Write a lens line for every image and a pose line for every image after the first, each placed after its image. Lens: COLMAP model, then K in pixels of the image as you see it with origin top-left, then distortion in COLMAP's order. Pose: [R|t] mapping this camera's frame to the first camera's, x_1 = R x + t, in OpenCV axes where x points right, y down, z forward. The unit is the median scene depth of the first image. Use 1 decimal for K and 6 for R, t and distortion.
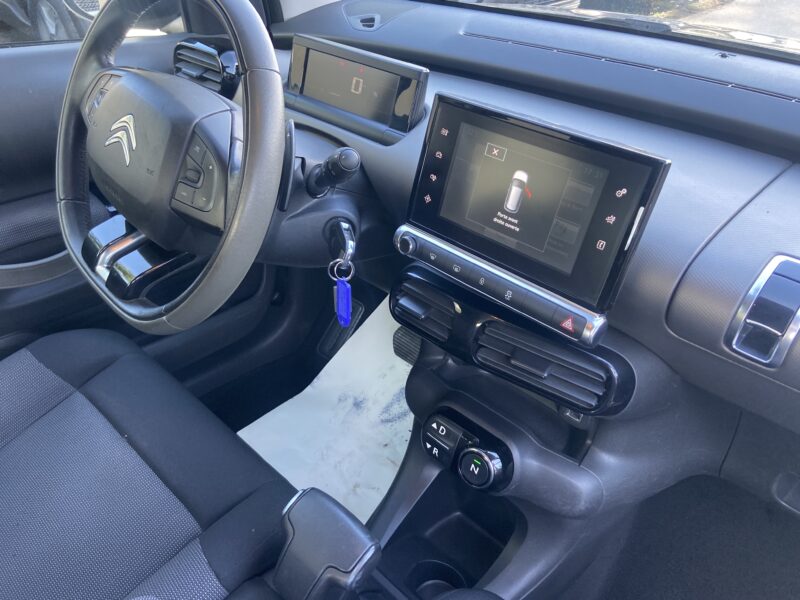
lens RADIAL K [[610.1, 0, 417.4], [0, 610.1, 302.1], [0, 0, 1]] dist [0.090547, -0.115302]
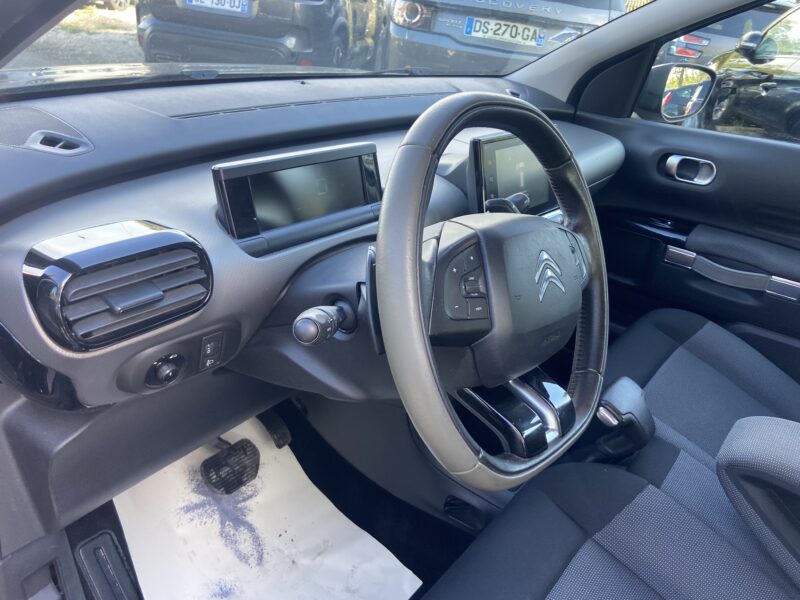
lens RADIAL K [[601.1, 0, 404.9], [0, 601.1, 307.9], [0, 0, 1]] dist [0.114059, -0.135170]
pose [[-0.072417, -0.505429, 0.859824, -1.133107], [0.470274, 0.742937, 0.476327, -0.687011], [-0.879544, 0.438847, 0.183888, 0.941588]]
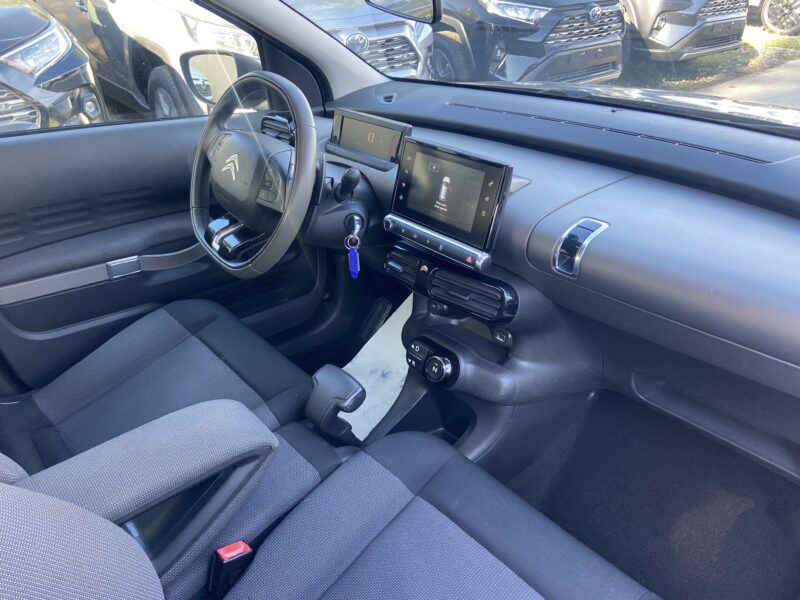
lens RADIAL K [[610.1, 0, 417.4], [0, 610.1, 302.1], [0, 0, 1]] dist [0.090547, -0.115302]
pose [[0.993183, 0.000530, -0.116565, 0.239924], [-0.012456, 0.994747, -0.101603, 0.269234], [0.115899, 0.102363, 0.987972, -0.592258]]
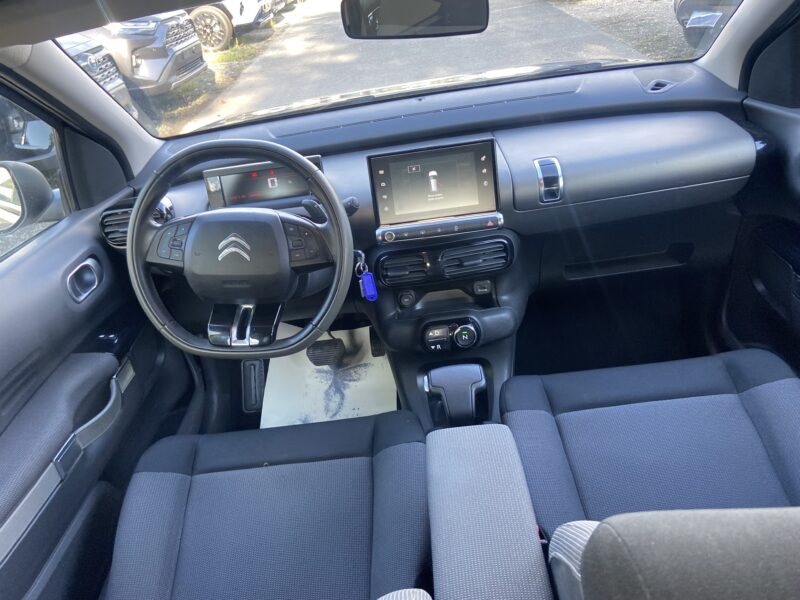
lens RADIAL K [[601.1, 0, 404.9], [0, 601.1, 307.9], [0, 0, 1]] dist [0.114059, -0.135170]
pose [[0.712025, -0.471128, 0.520633, -0.942732], [0.524754, 0.849710, 0.051252, 0.017133], [-0.466534, 0.236711, 0.852241, -0.454739]]
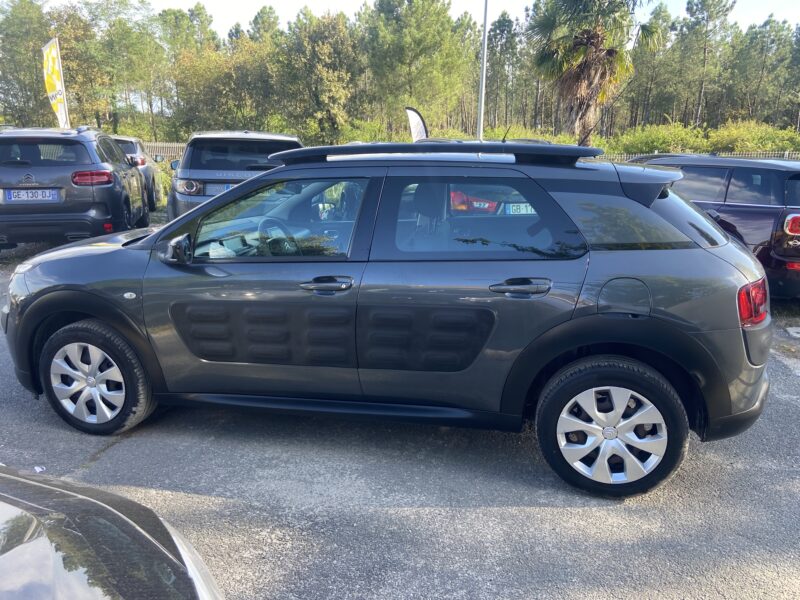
lens RADIAL K [[610.1, 0, 417.4], [0, 610.1, 302.1], [0, 0, 1]] dist [0.090547, -0.115302]
pose [[-0.496785, -0.257495, 0.828795, -5.110762], [0.474921, 0.718641, 0.507942, -1.911243], [-0.726399, 0.645950, -0.234721, 1.589220]]
